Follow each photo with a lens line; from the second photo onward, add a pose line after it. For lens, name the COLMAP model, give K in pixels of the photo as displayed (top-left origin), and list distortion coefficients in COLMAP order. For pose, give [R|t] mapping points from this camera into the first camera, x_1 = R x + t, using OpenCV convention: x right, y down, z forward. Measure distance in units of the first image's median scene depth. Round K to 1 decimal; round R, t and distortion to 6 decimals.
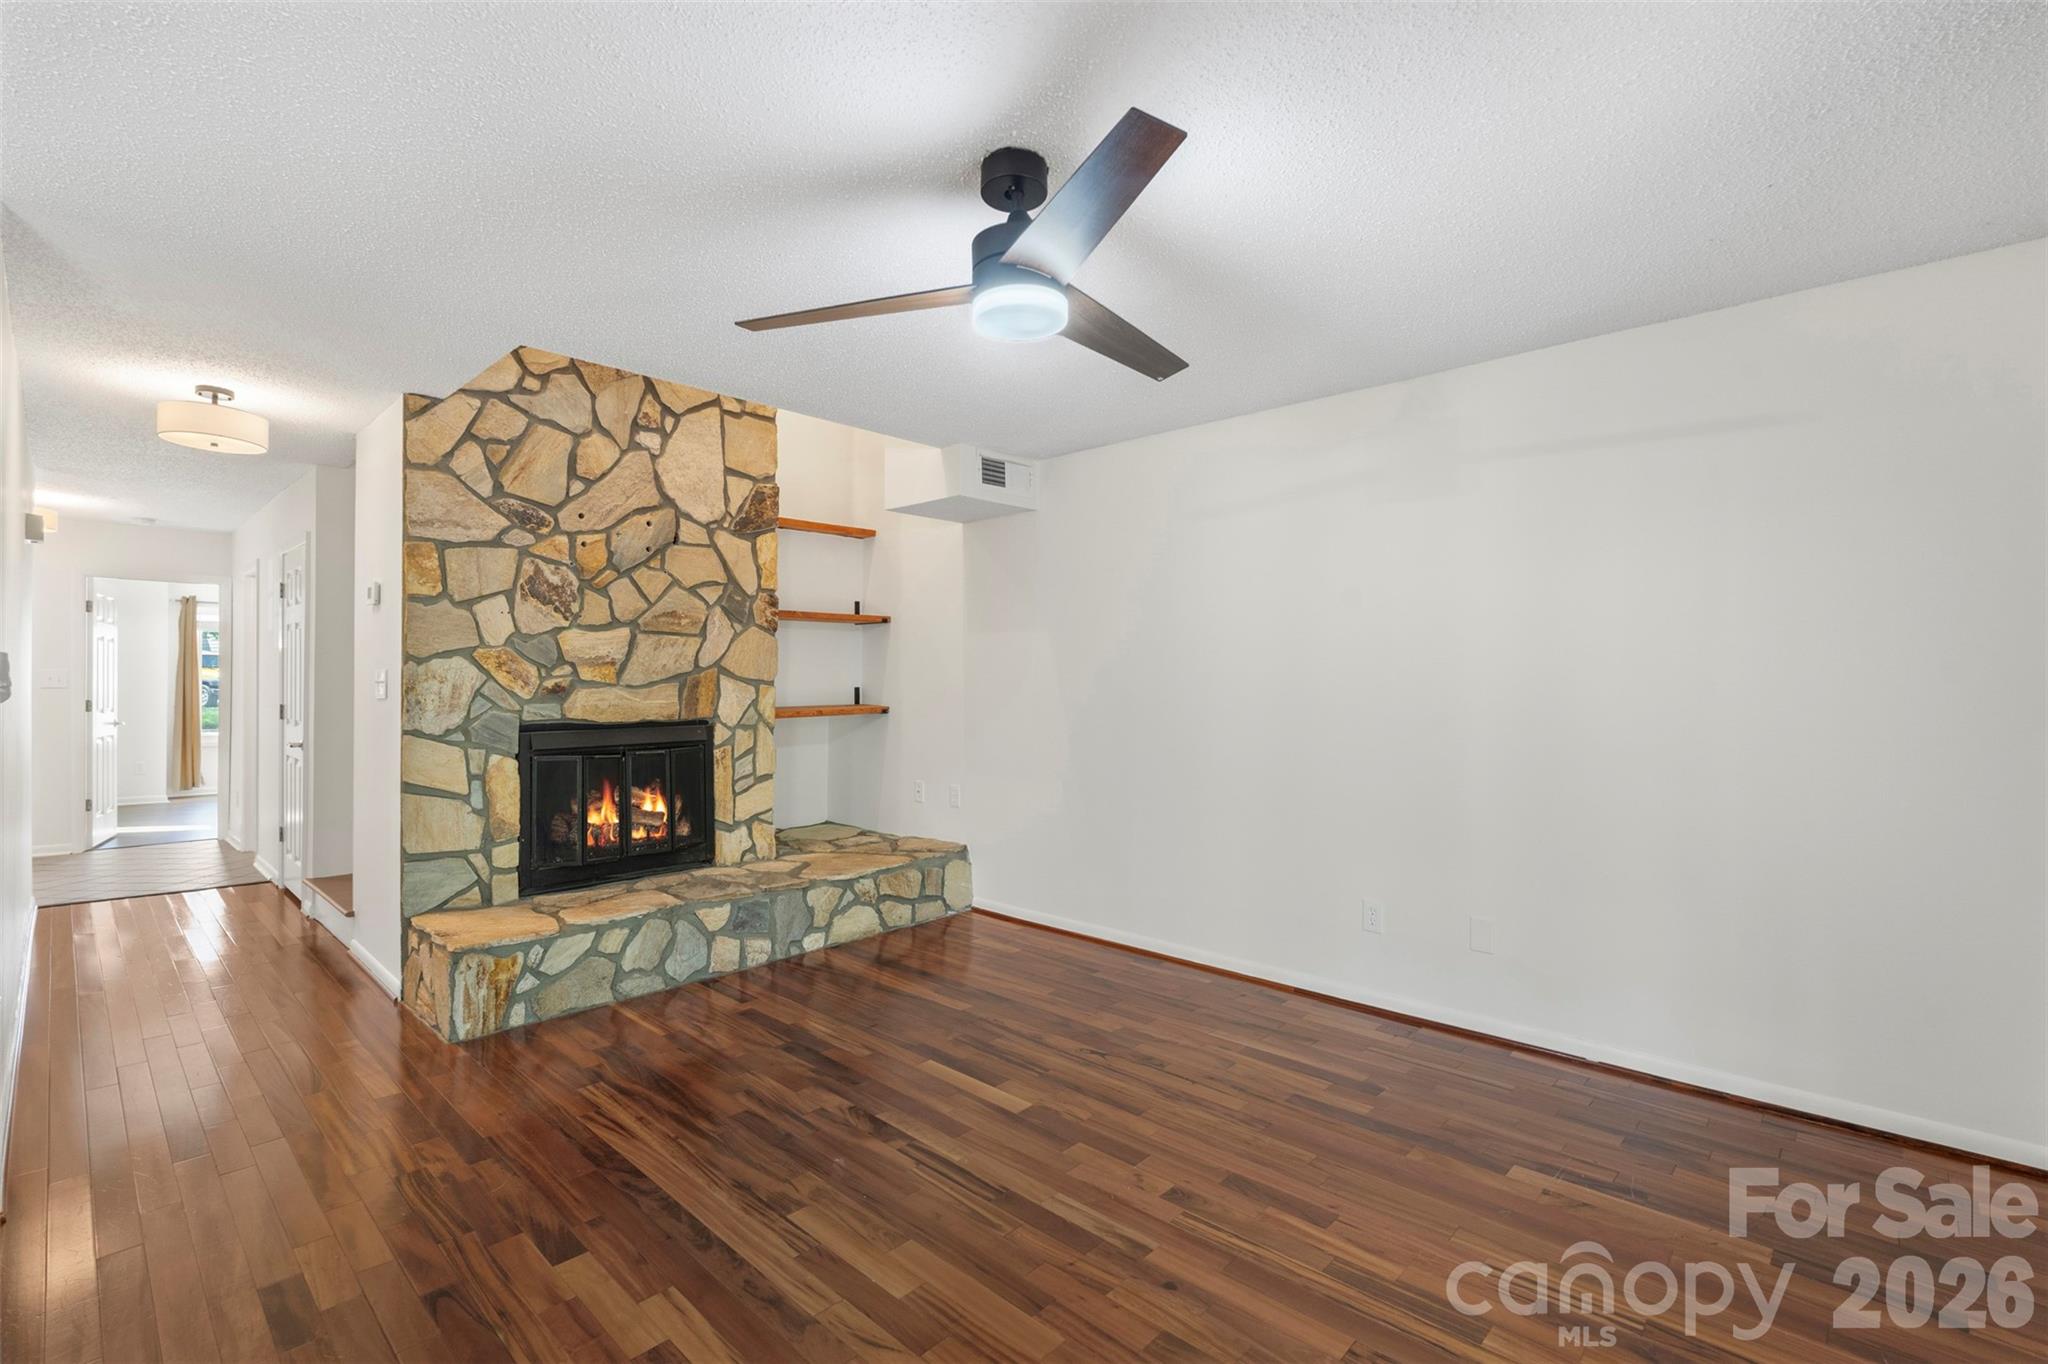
lens RADIAL K [[912.0, 0, 1018.4], [0, 912.0, 686.8], [0, 0, 1]] dist [0.002199, -0.001669]
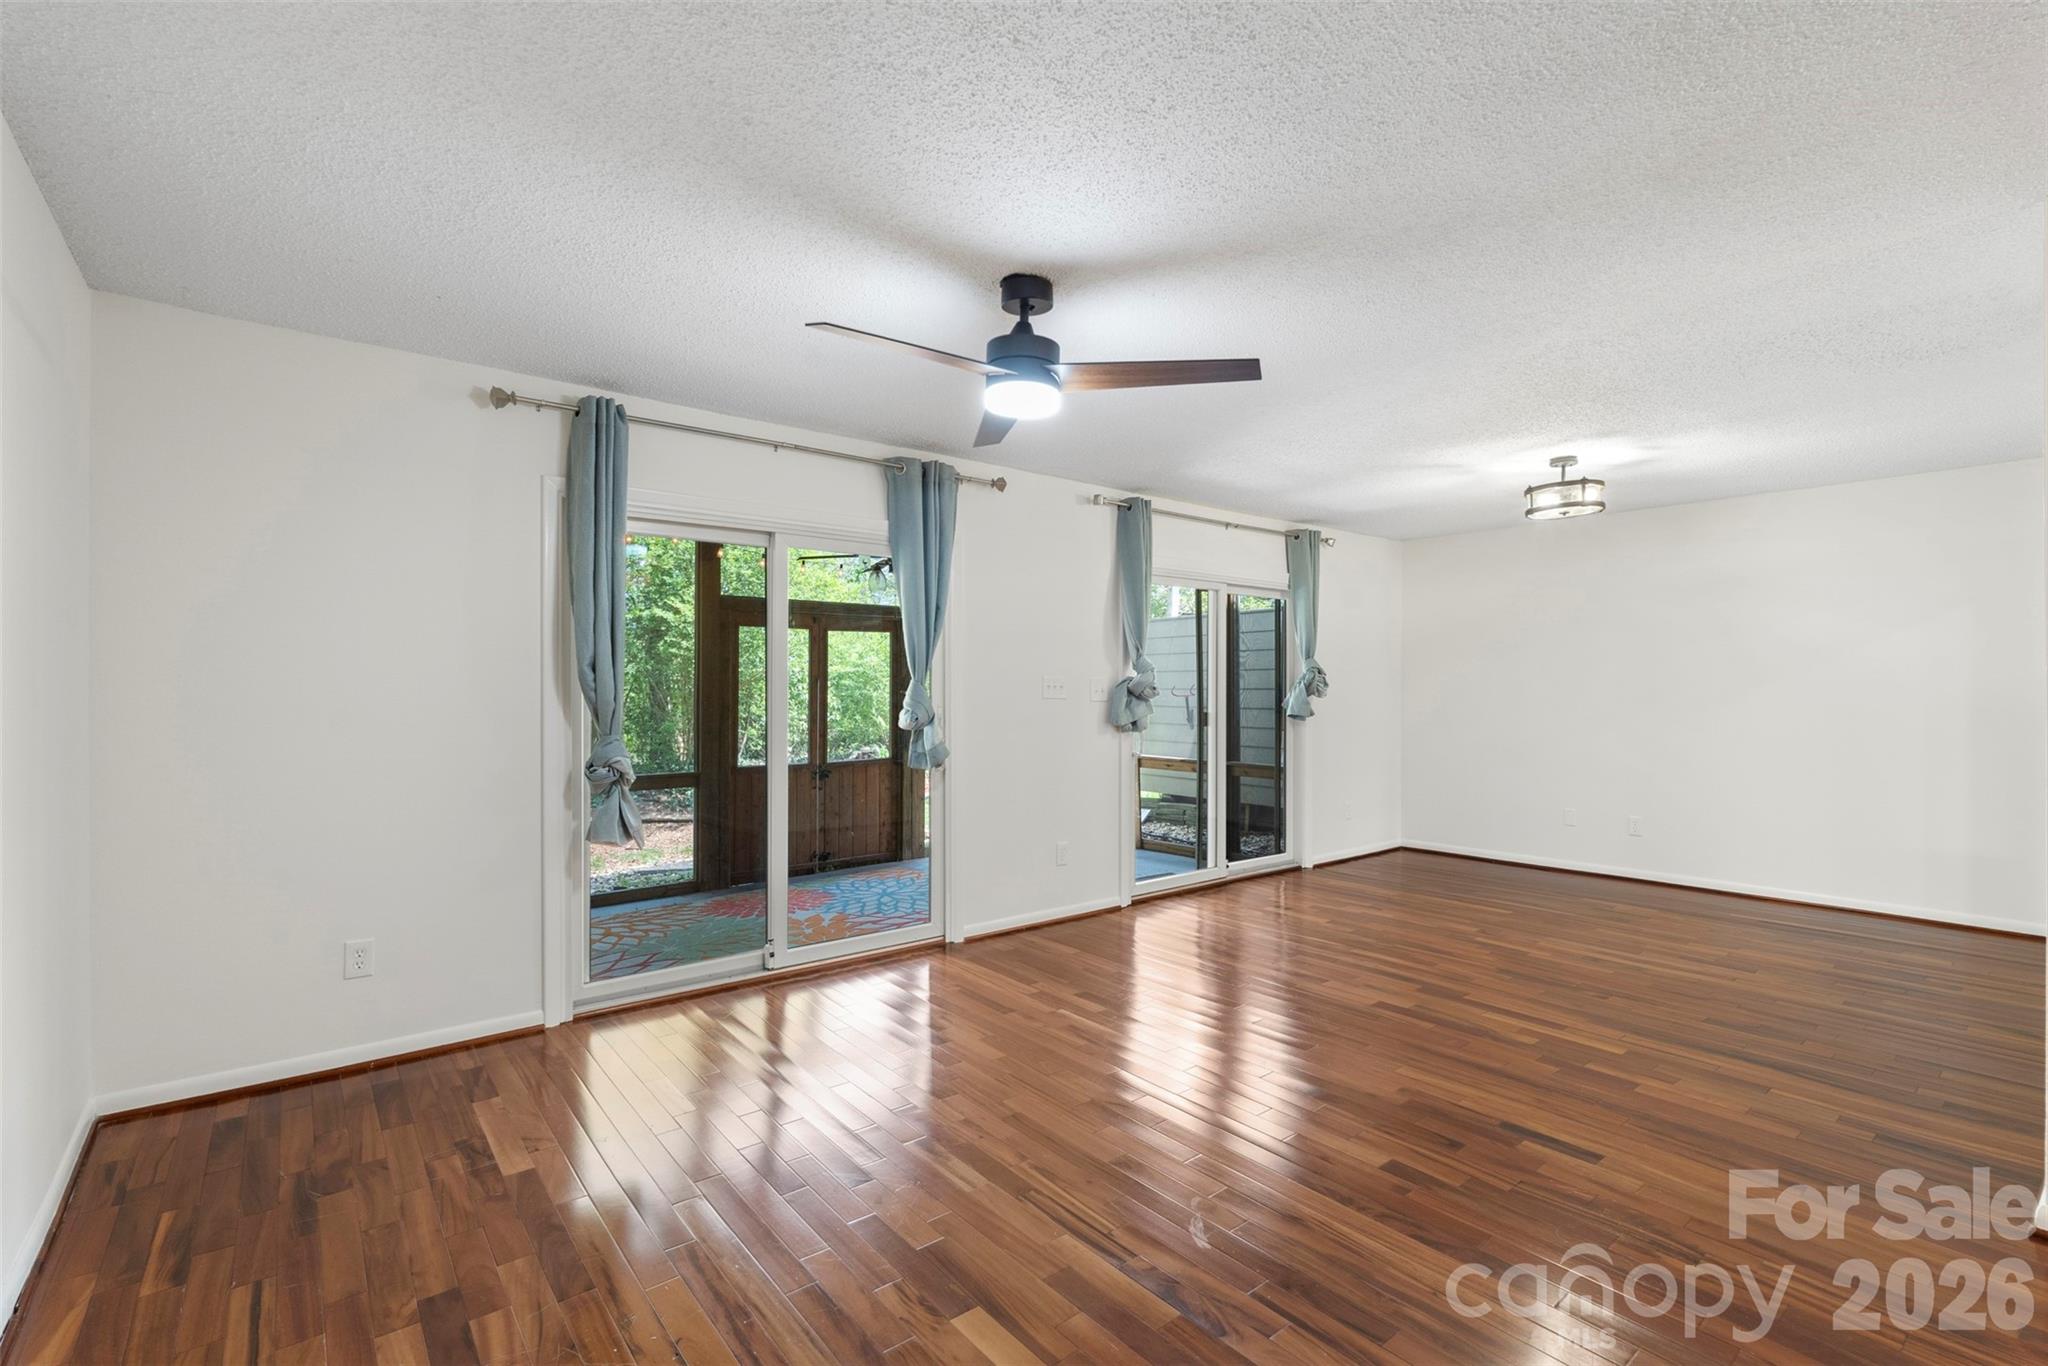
lens RADIAL K [[912.0, 0, 1038.6], [0, 912.0, 690.1], [0, 0, 1]] dist [0.002199, -0.001669]
pose [[-0.993040, 0.000547, 0.117779, -0.089622], [0.001006, 0.999992, 0.003835, -0.003572], [-0.117776, 0.003926, -0.993032, 1.152405]]
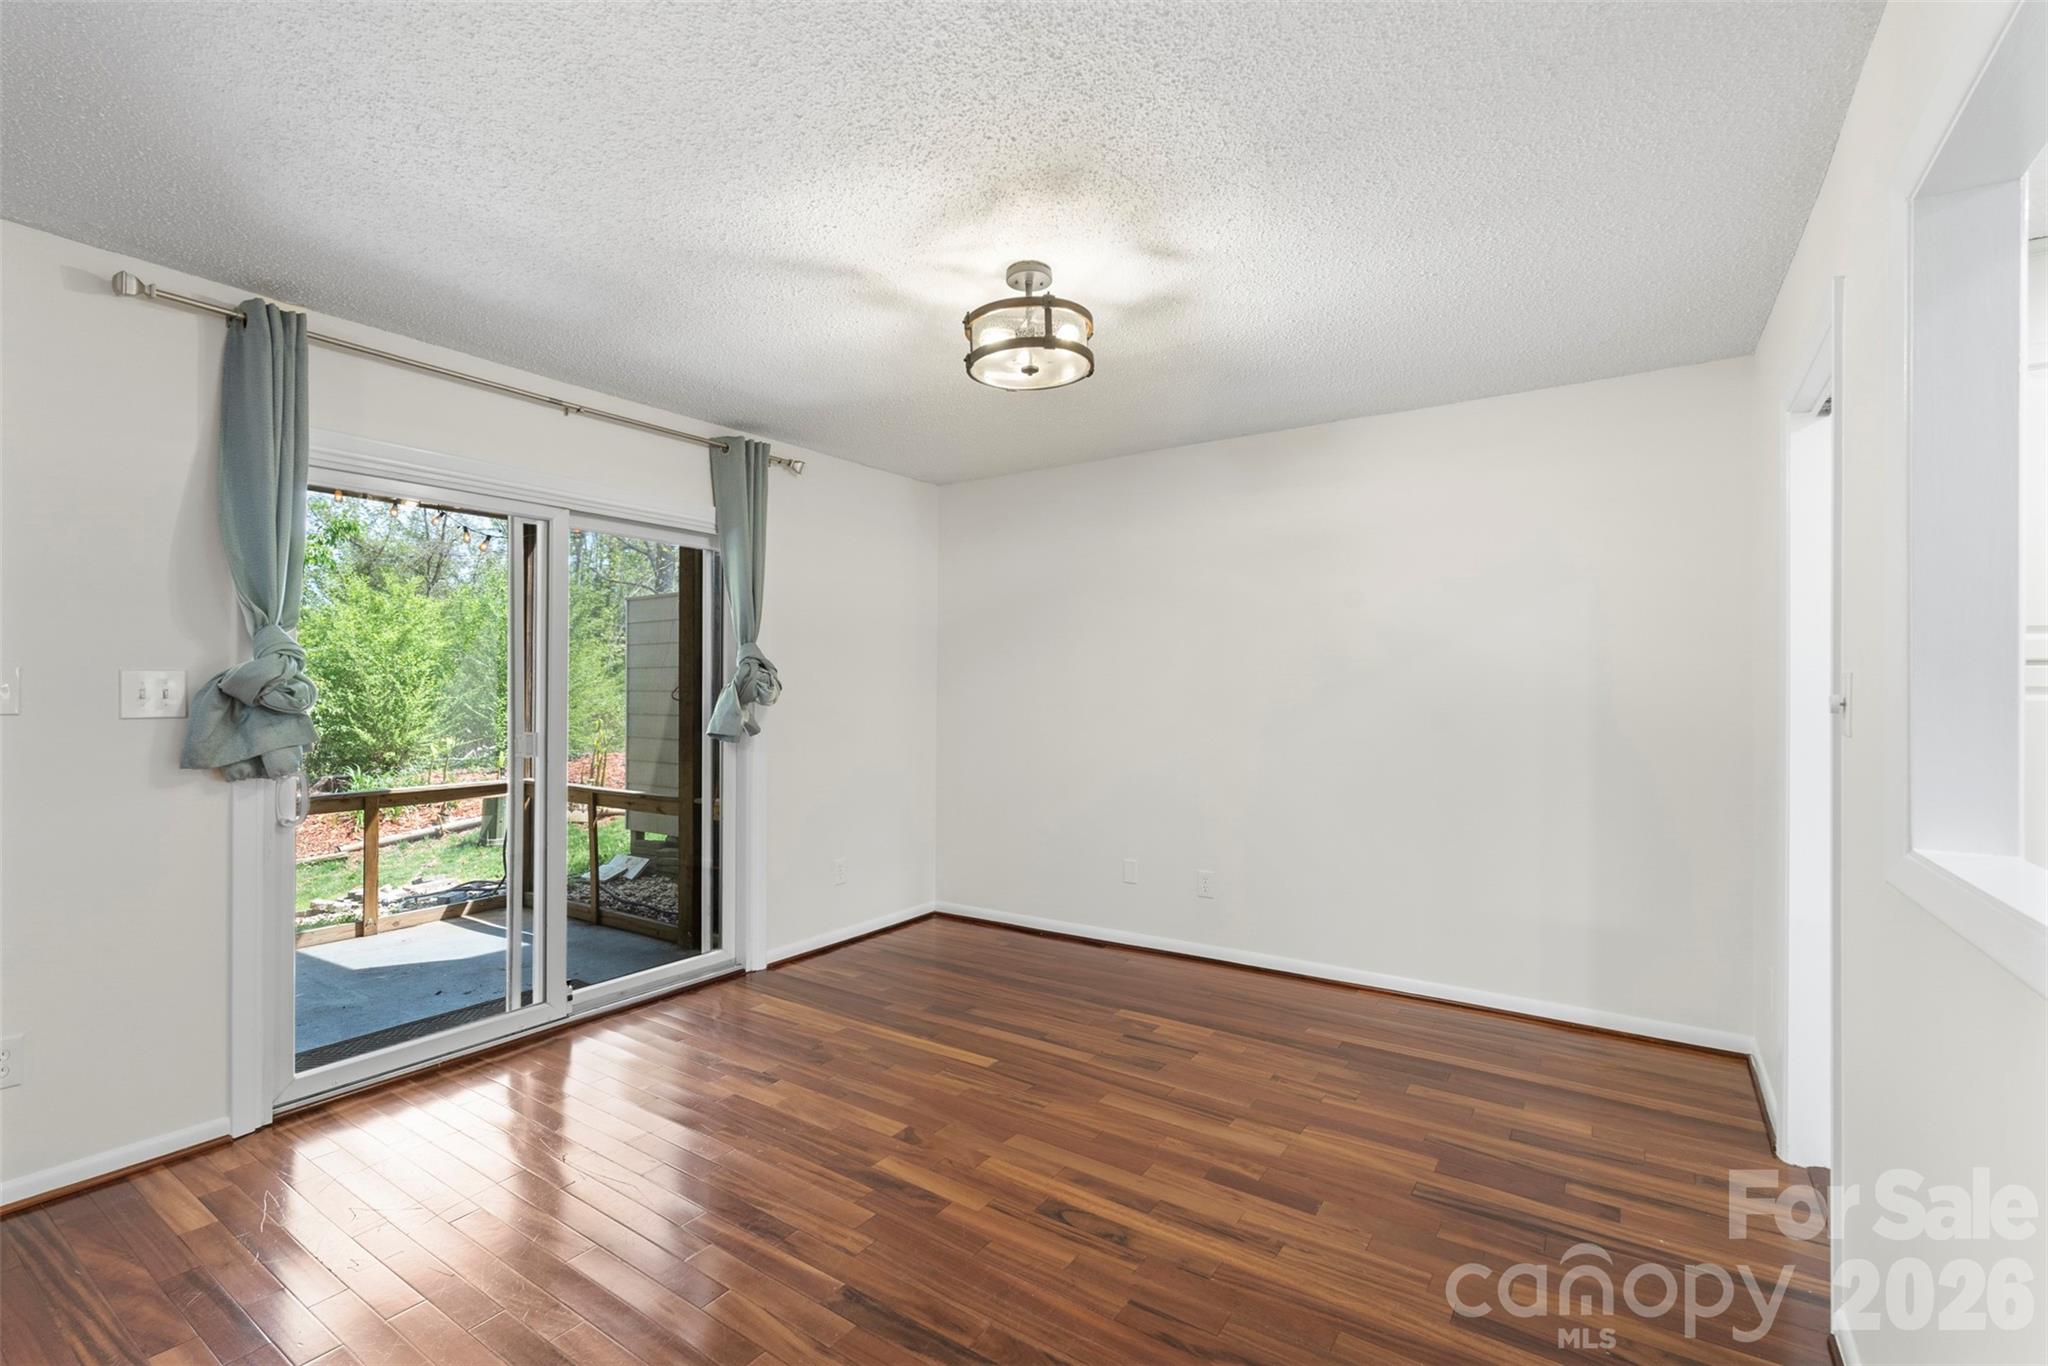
lens RADIAL K [[912.0, 0, 1021.2], [0, 912.0, 686.9], [0, 0, 1]] dist [0.002199, -0.001669]
pose [[-0.985689, -0.002072, -0.168561, -0.505830], [-0.001830, 0.999997, -0.001589, -0.003454], [0.168564, -0.001258, -0.985690, 0.545012]]
